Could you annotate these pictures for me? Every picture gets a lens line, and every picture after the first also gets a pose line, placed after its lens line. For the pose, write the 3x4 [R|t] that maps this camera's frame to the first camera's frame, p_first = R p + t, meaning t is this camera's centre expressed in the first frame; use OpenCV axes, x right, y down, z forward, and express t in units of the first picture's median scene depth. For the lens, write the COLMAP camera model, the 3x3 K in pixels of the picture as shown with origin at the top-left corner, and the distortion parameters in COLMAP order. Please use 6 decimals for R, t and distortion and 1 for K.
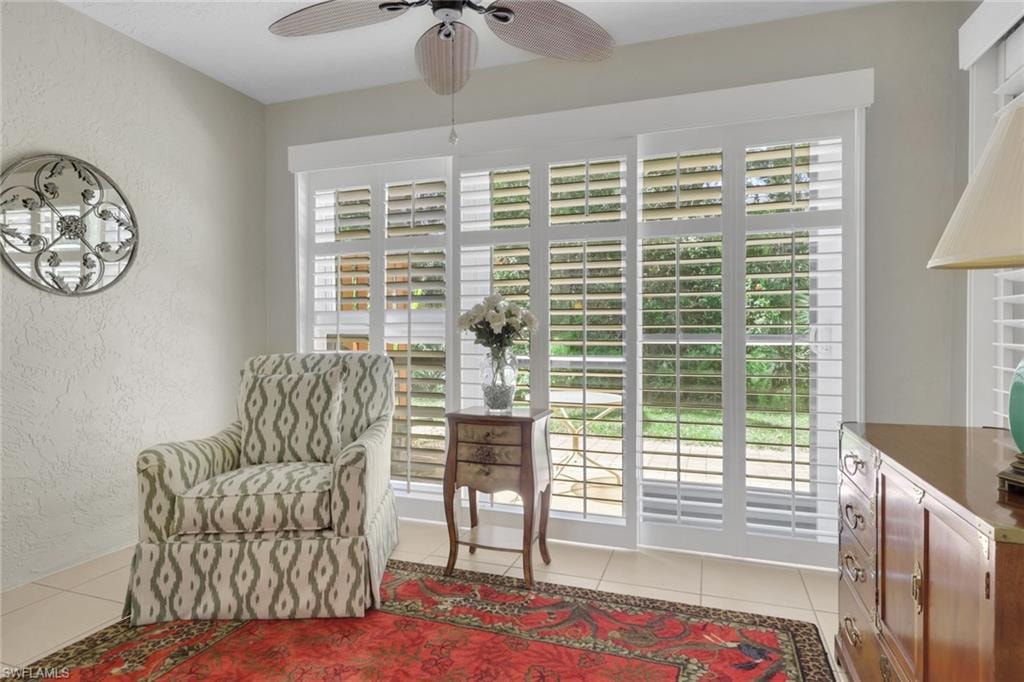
lens RADIAL K [[583.1, 0, 518.6], [0, 583.1, 331.5], [0, 0, 1]] dist [0.000890, 0.000288]
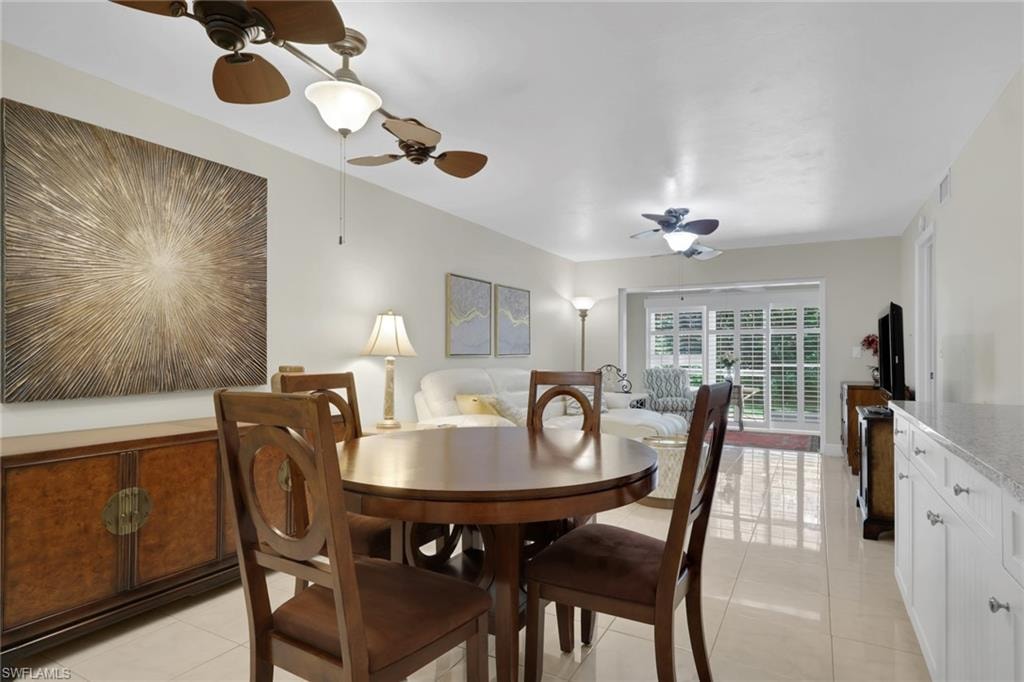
lens RADIAL K [[556.1, 0, 522.6], [0, 556.1, 349.7], [0, 0, 1]] dist [-0.002723, -0.000301]
pose [[0.988346, 0.002485, -0.152204, -0.785087], [-0.004792, 0.999879, -0.014788, -0.020761], [0.152149, 0.015345, 0.988238, -2.612798]]
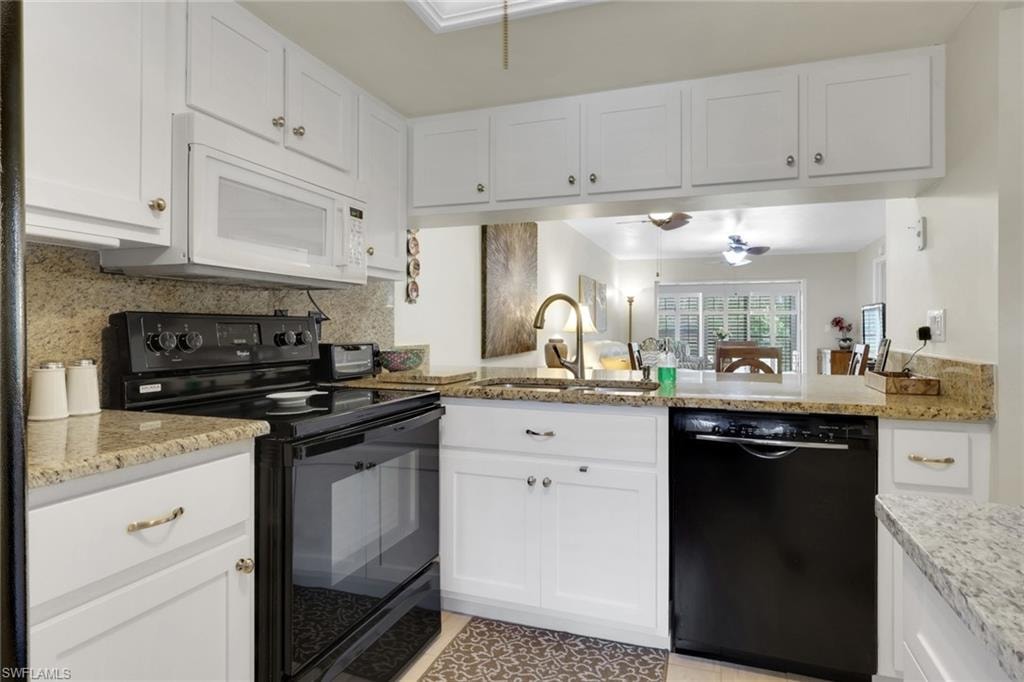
lens RADIAL K [[545.5, 0, 525.5], [0, 545.5, 325.7], [0, 0, 1]] dist [-0.000989, 0.000226]
pose [[0.999871, 0.004433, -0.015450, -1.598307], [-0.004625, 0.999913, -0.012385, -0.019978], [0.015393, 0.012455, 0.999804, -3.520167]]
